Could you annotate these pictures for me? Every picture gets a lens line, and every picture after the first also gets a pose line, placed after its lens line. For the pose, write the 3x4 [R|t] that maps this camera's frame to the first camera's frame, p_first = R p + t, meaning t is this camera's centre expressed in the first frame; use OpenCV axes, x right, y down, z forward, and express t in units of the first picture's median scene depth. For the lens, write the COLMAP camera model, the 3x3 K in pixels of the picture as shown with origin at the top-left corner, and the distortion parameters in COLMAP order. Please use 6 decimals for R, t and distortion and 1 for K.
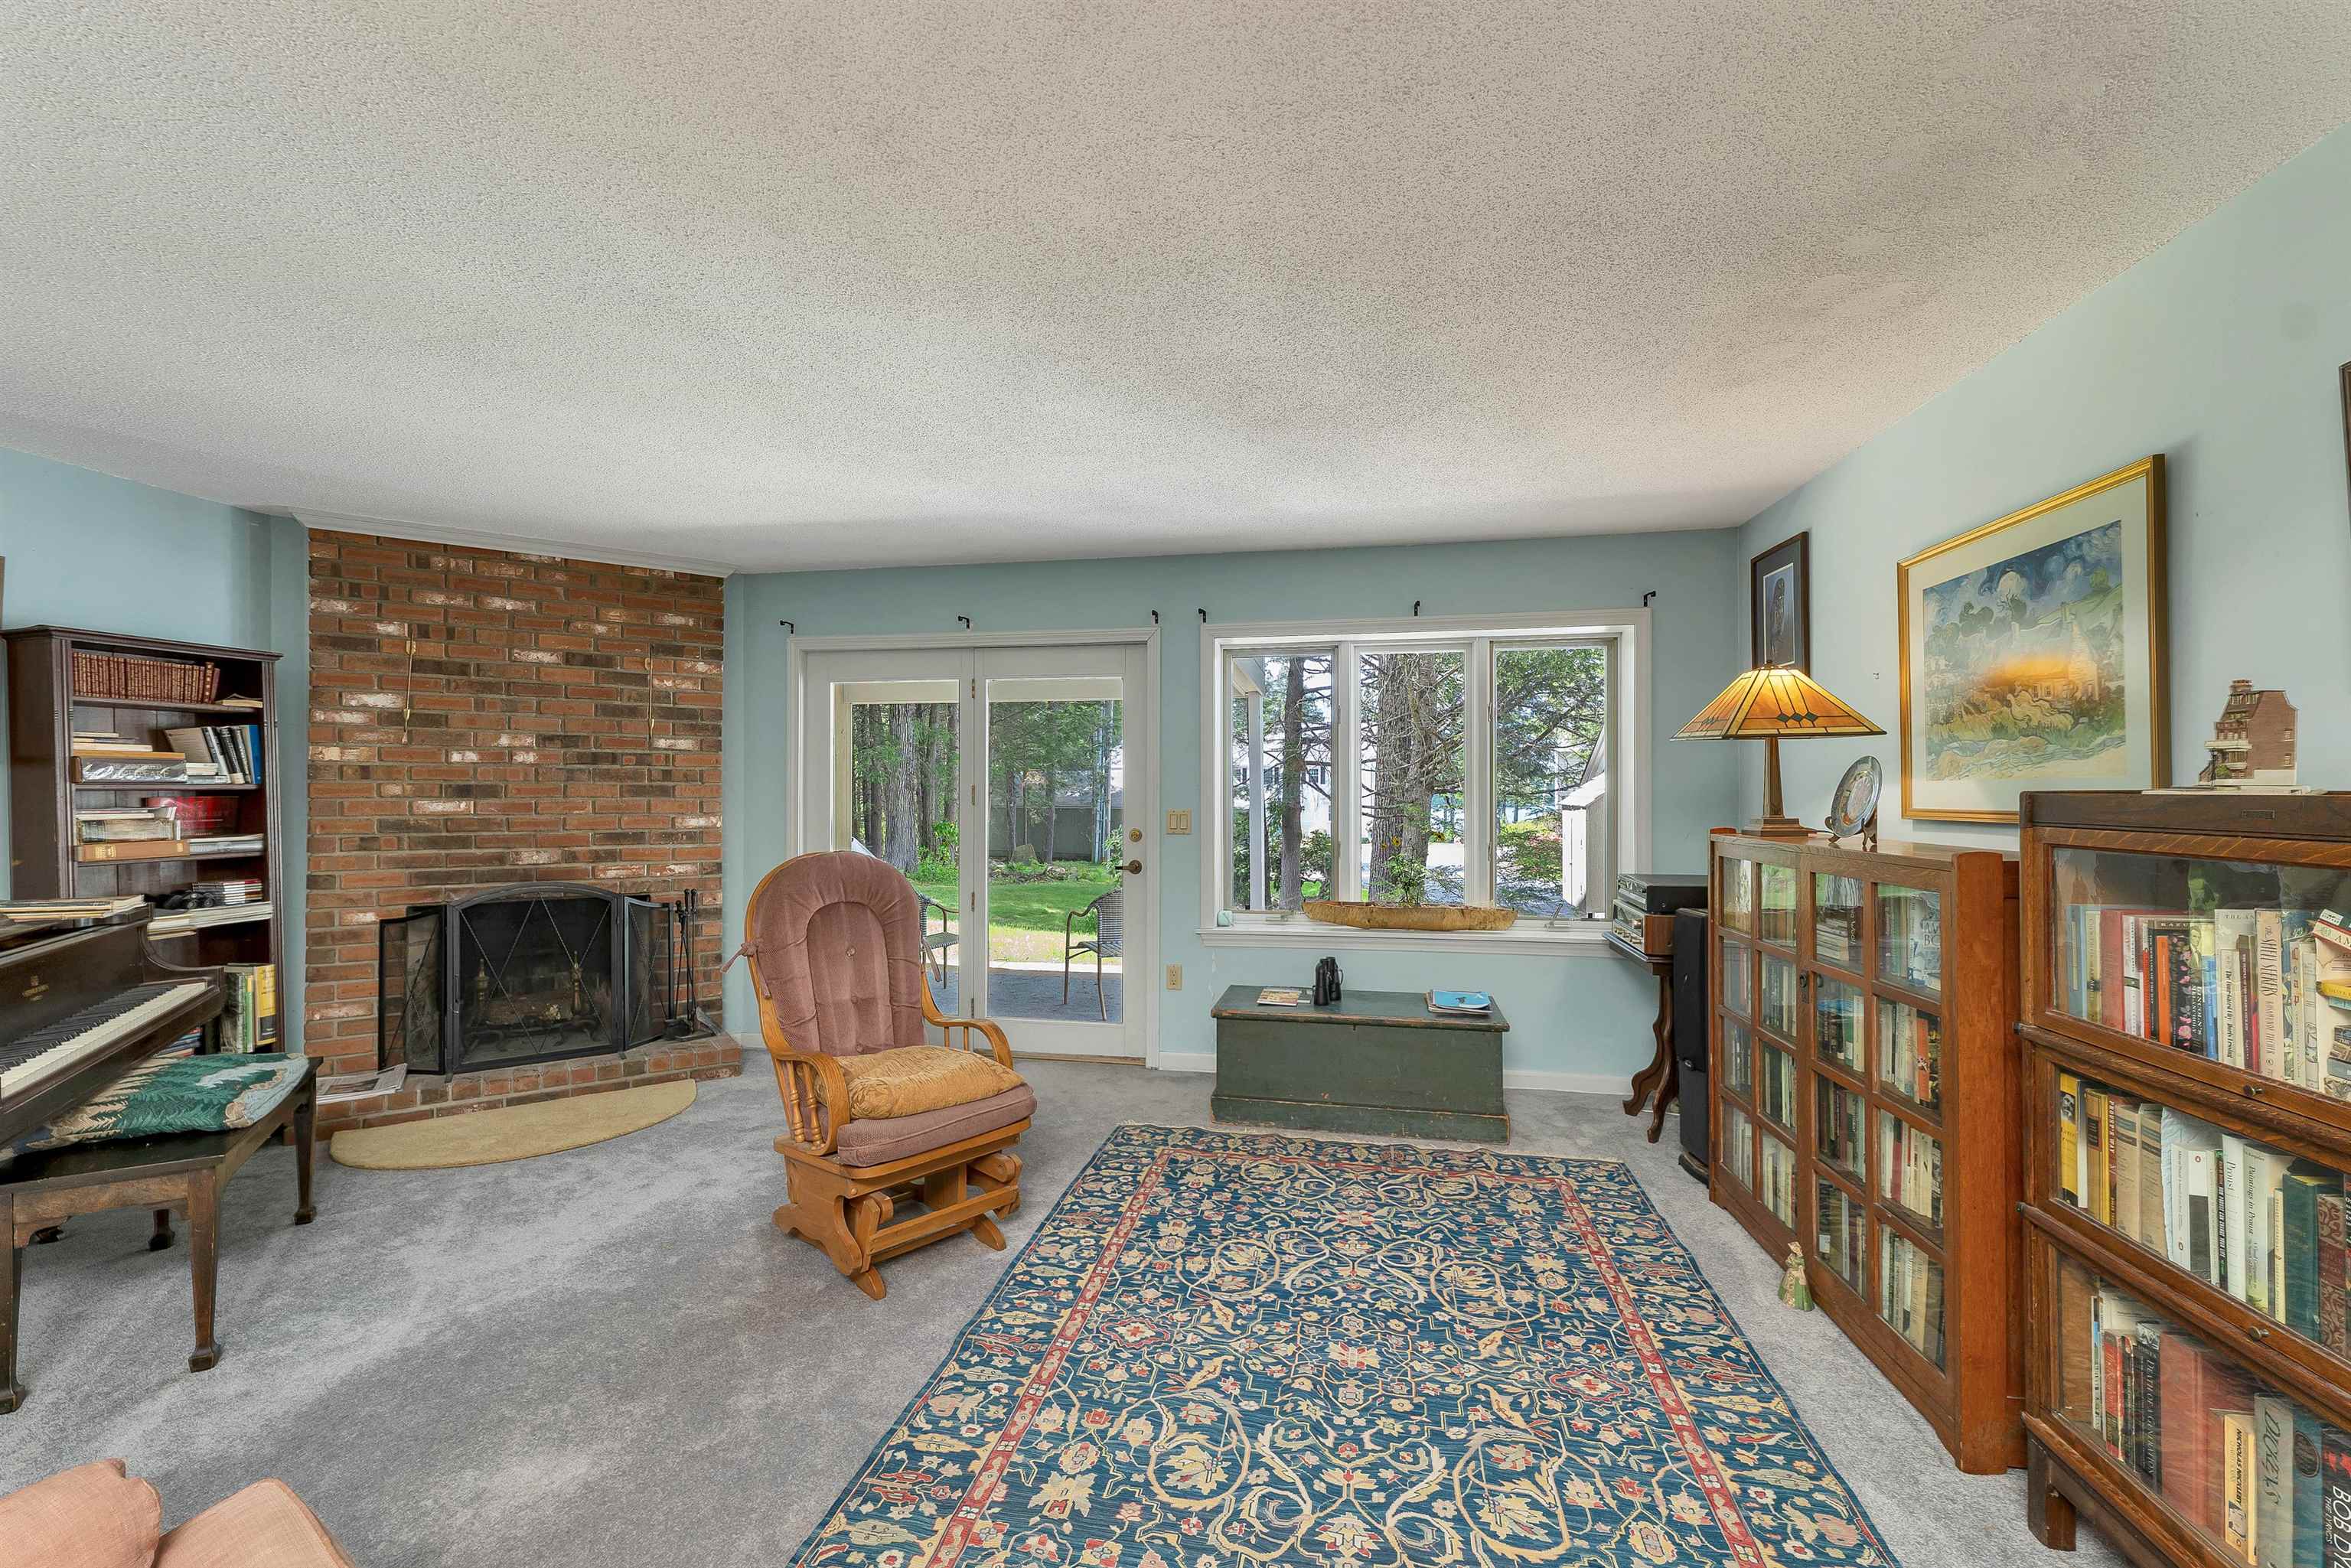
lens RADIAL K [[1011.3, 0, 1175.0], [0, 1011.3, 788.2], [0, 0, 1]] dist [0.018063, -0.000061]
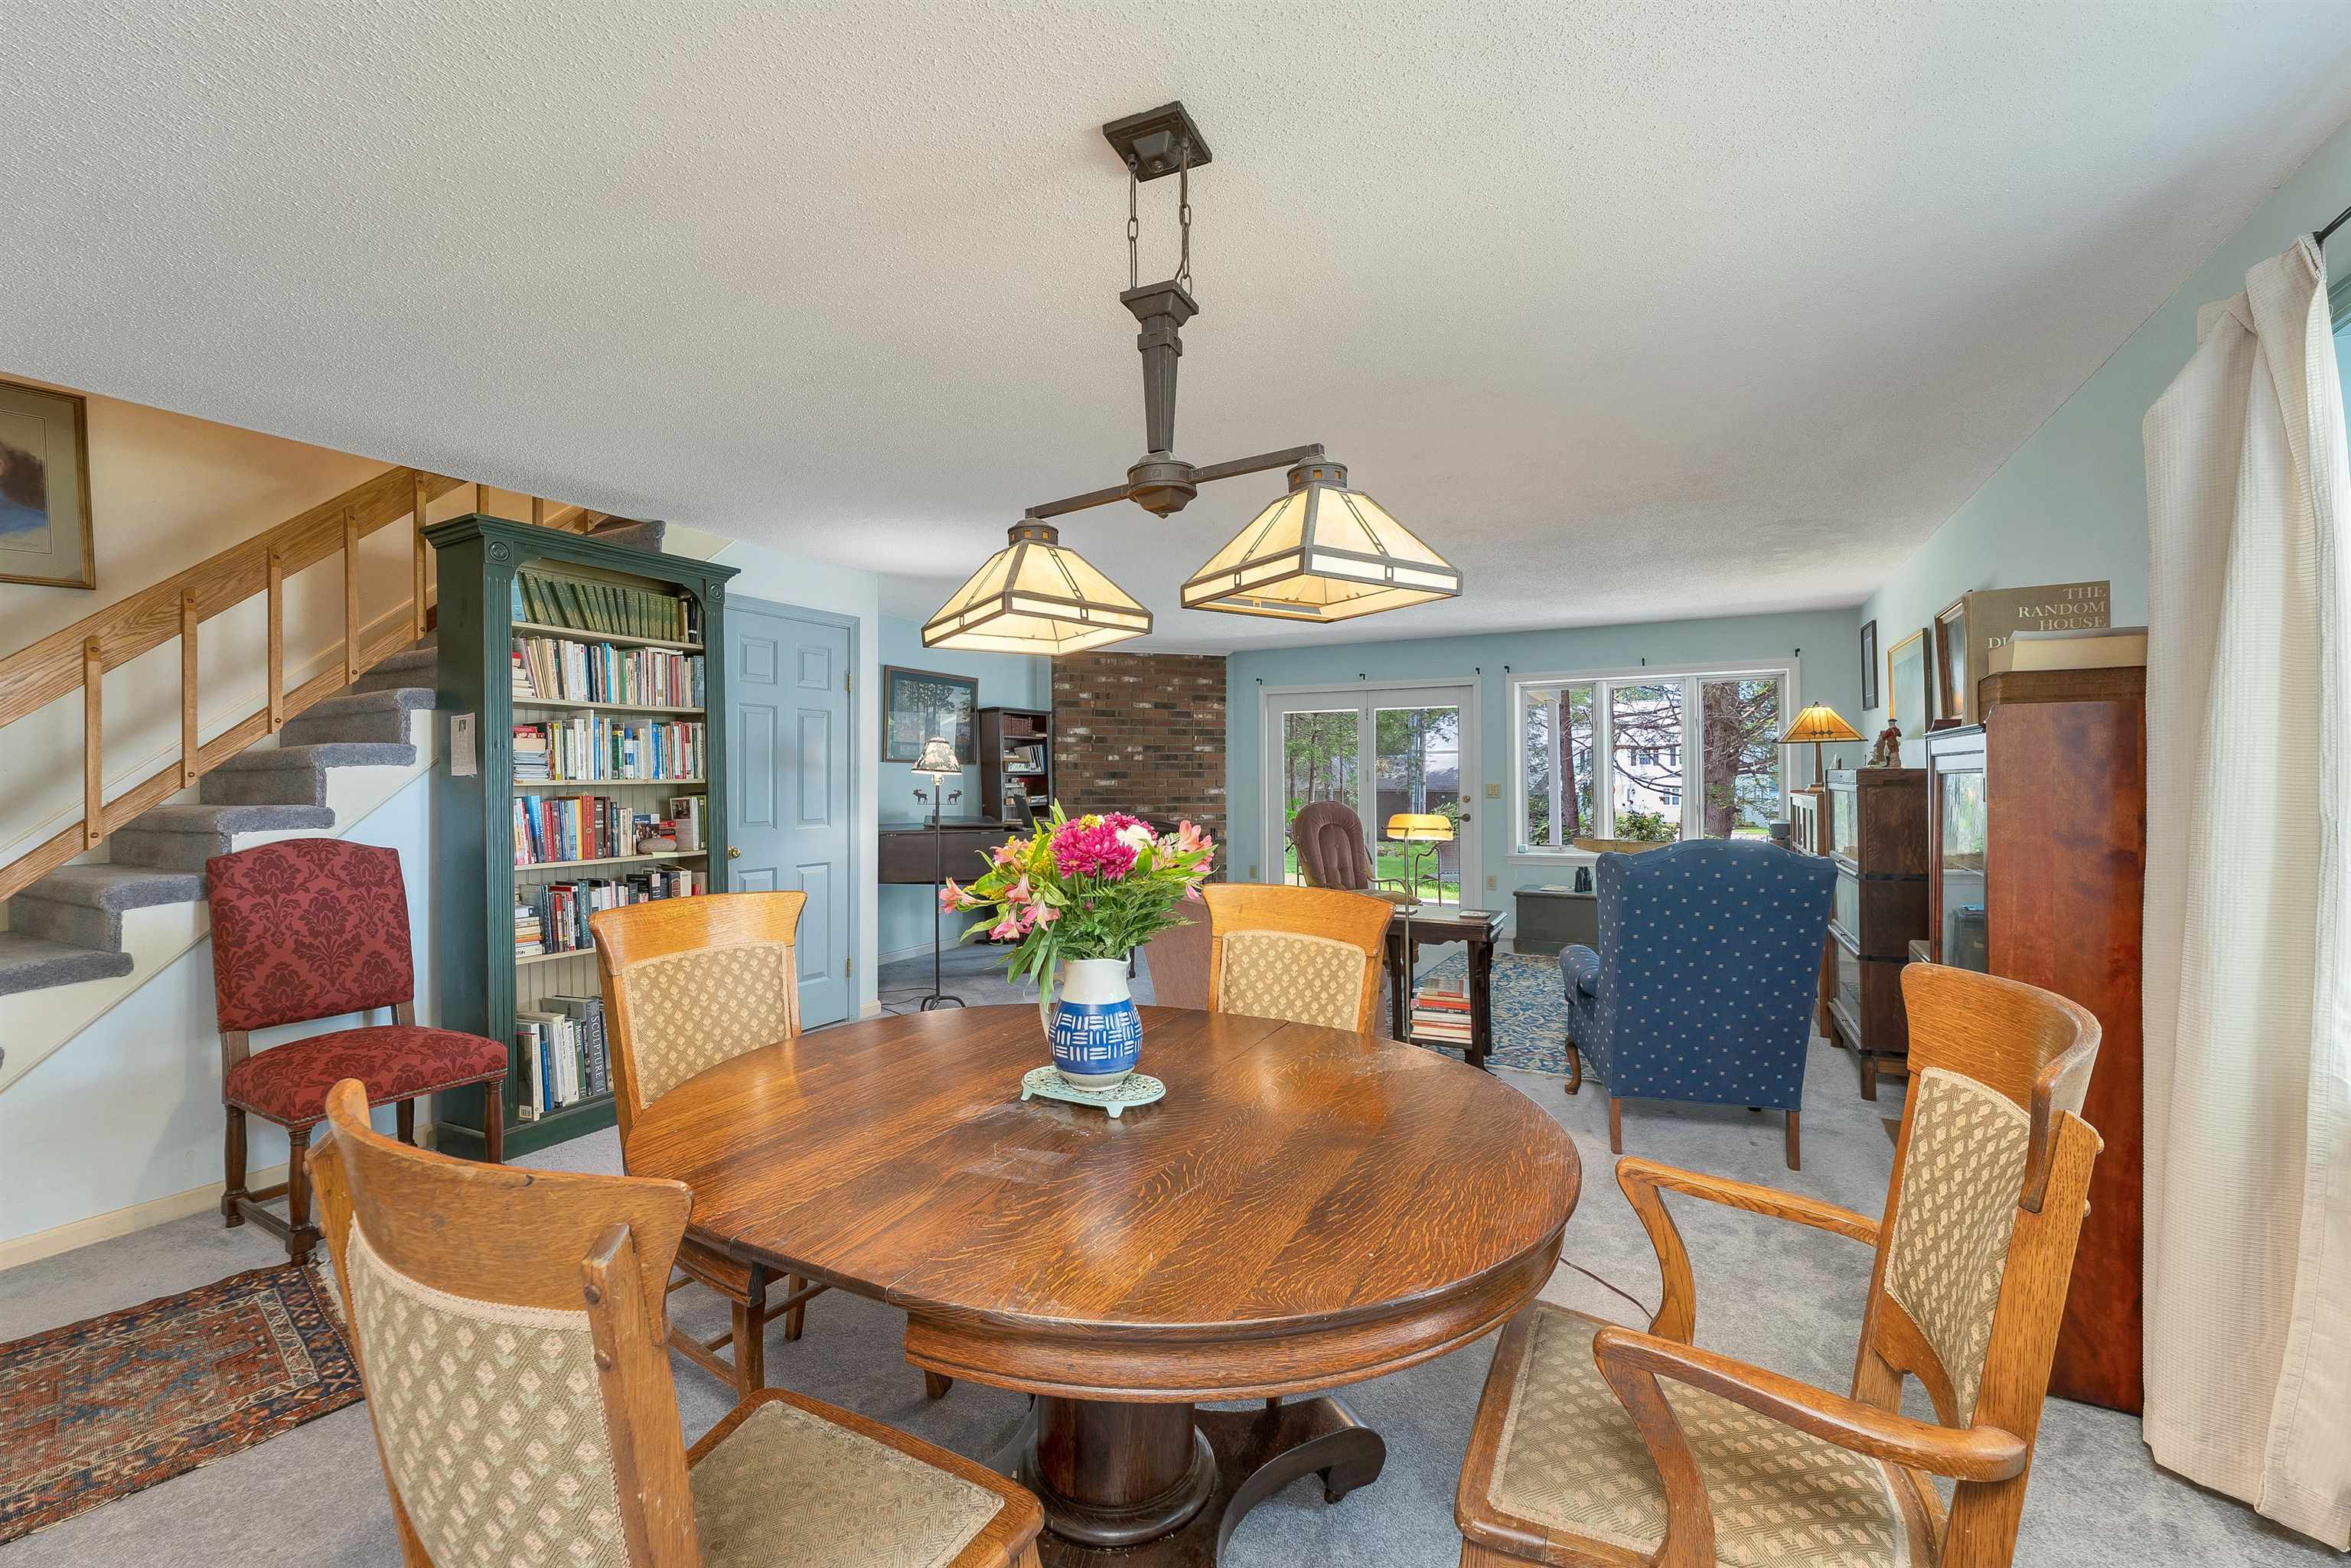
lens RADIAL K [[1011.3, 0, 1156.7], [0, 1011.3, 775.8], [0, 0, 1]] dist [0.018063, -0.000061]
pose [[0.949528, -0.006461, -0.313616, 0.001307], [0.007457, 0.999970, 0.001979, 0.001482], [0.313594, -0.004218, 0.949548, -1.143786]]
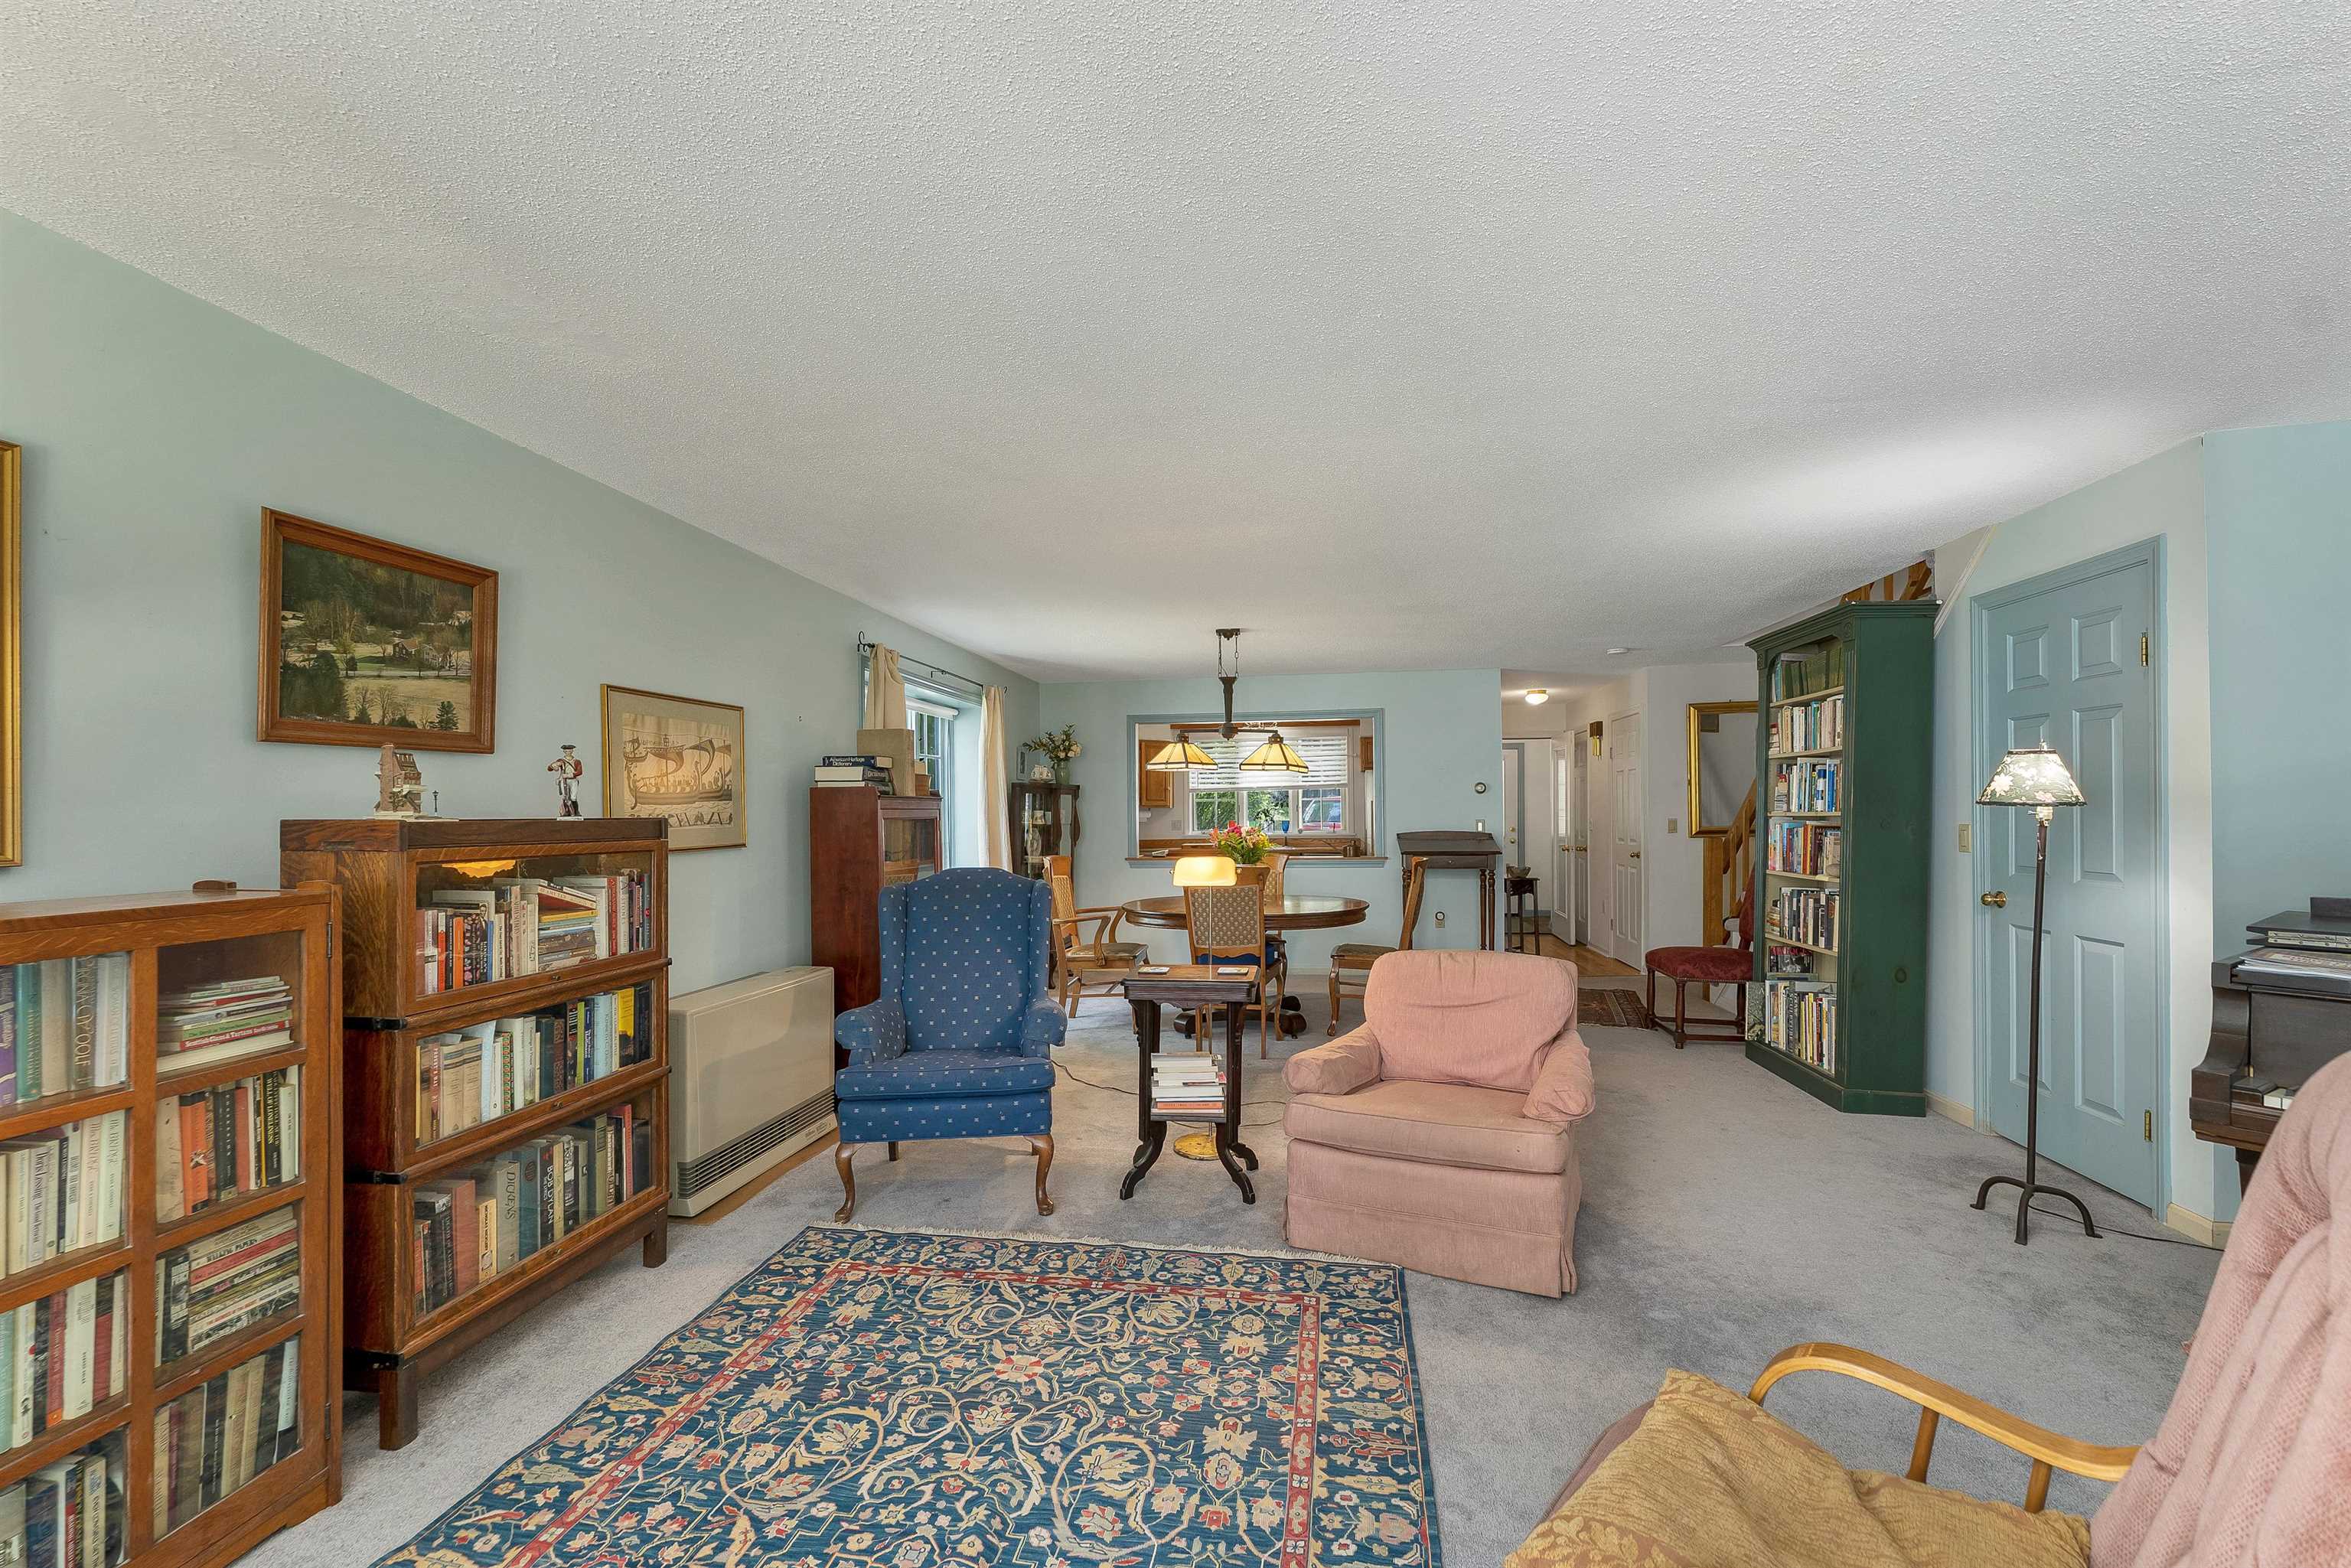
lens RADIAL K [[1011.3, 0, 1172.4], [0, 1011.3, 799.0], [0, 0, 1]] dist [0.018063, -0.000061]
pose [[-0.999610, 0.005281, -0.027429, -0.018022], [0.005712, 0.999861, -0.015647, 0.003235], [0.027343, -0.015797, -0.999501, 1.931160]]
